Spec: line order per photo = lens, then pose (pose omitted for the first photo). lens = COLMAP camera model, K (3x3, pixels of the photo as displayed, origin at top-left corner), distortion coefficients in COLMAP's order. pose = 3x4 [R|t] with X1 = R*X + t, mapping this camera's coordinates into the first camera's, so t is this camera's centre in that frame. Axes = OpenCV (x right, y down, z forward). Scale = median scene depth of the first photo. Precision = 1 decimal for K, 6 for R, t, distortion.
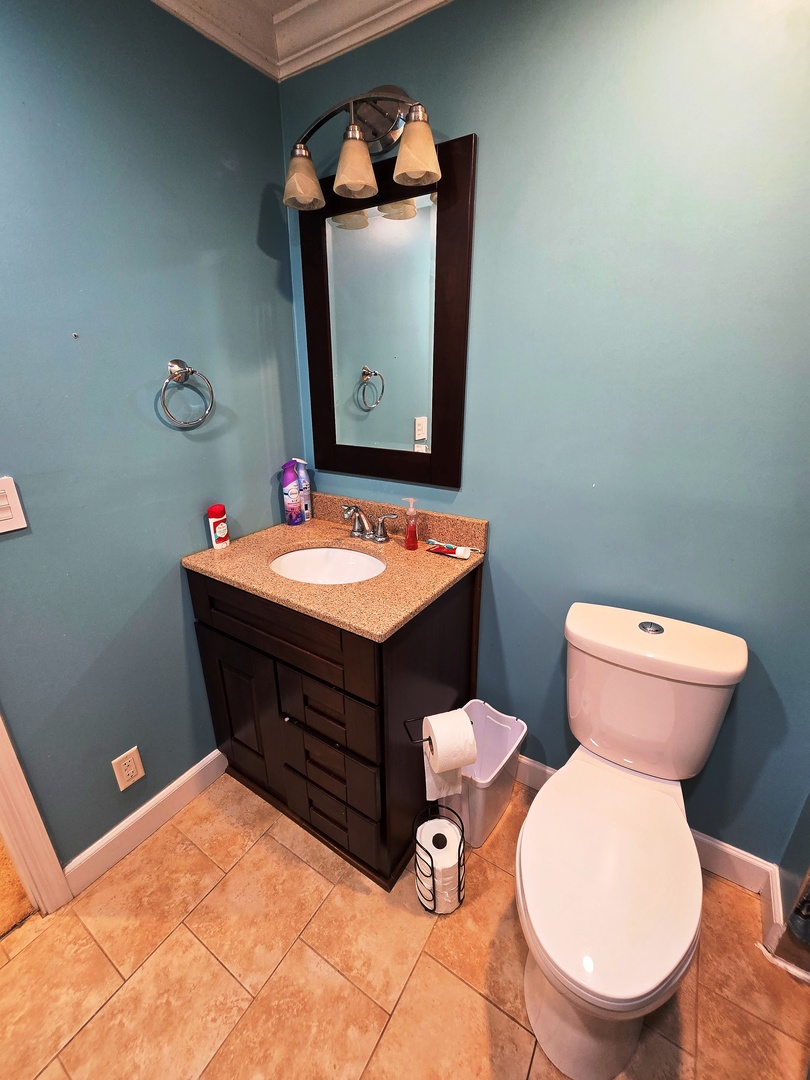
lens RADIAL K [[447.2, 0, 405.6], [0, 447.2, 523.6], [0, 0, 1]] dist [0.001425, 0.000295]
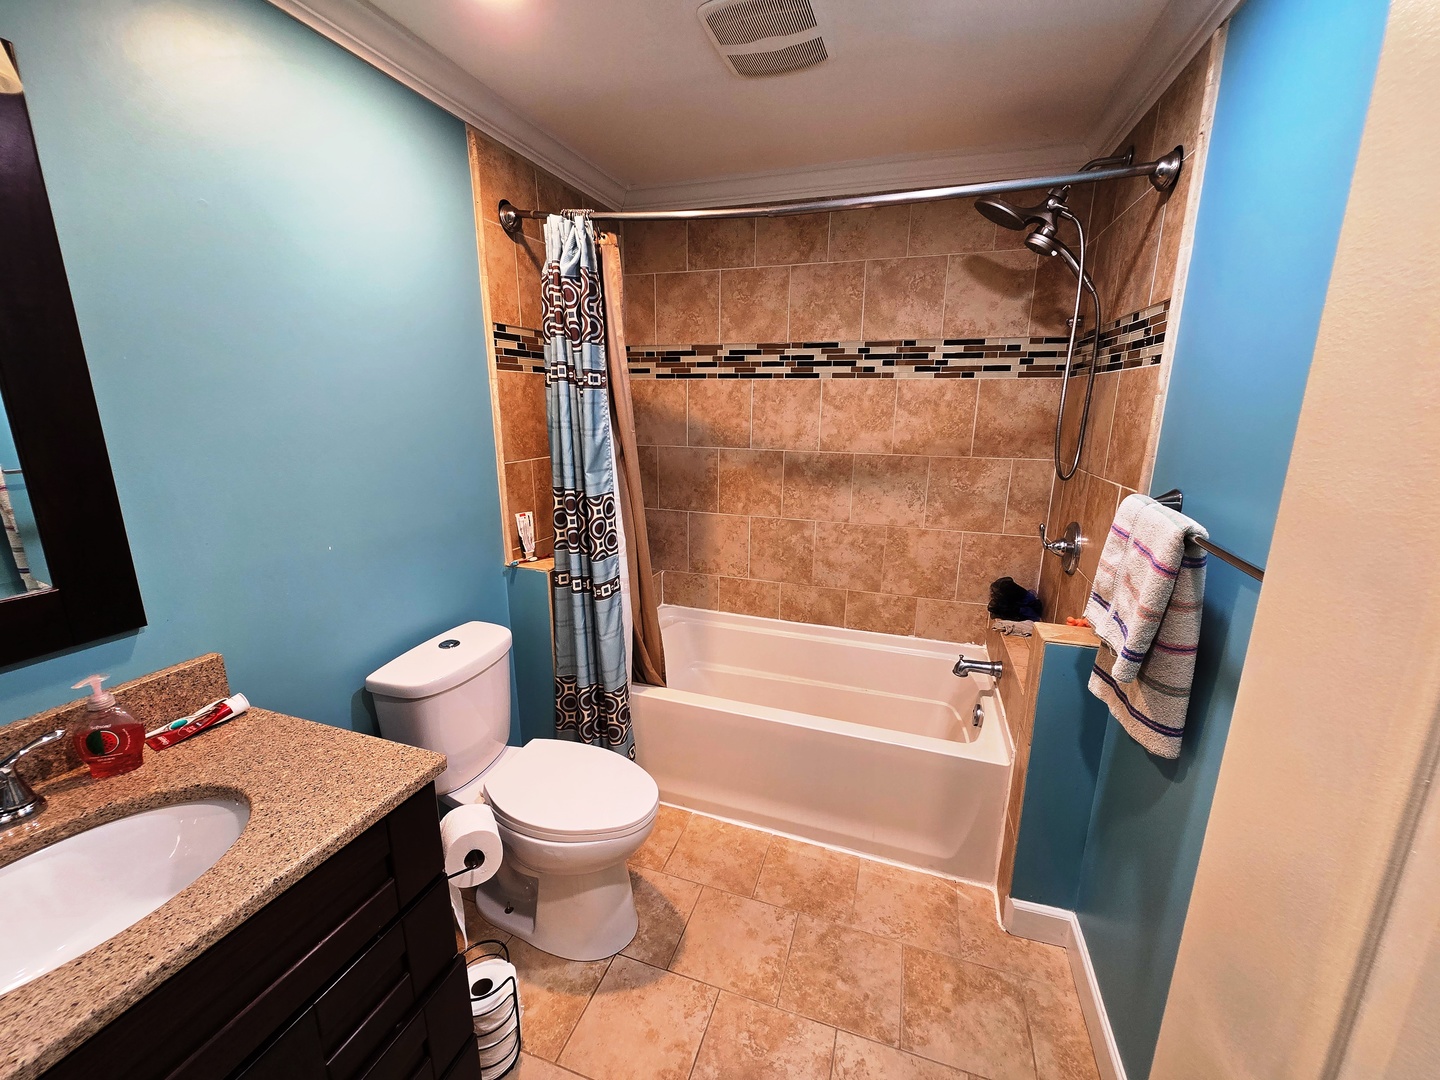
lens RADIAL K [[596.3, 0, 714.1], [0, 596.3, 544.9], [0, 0, 1]] dist [0.001425, 0.000295]
pose [[-0.235389, -0.223915, 0.945756, -0.917235], [0.315166, 0.902929, 0.292217, -0.203090], [-0.919382, 0.366855, -0.141969, 0.514989]]
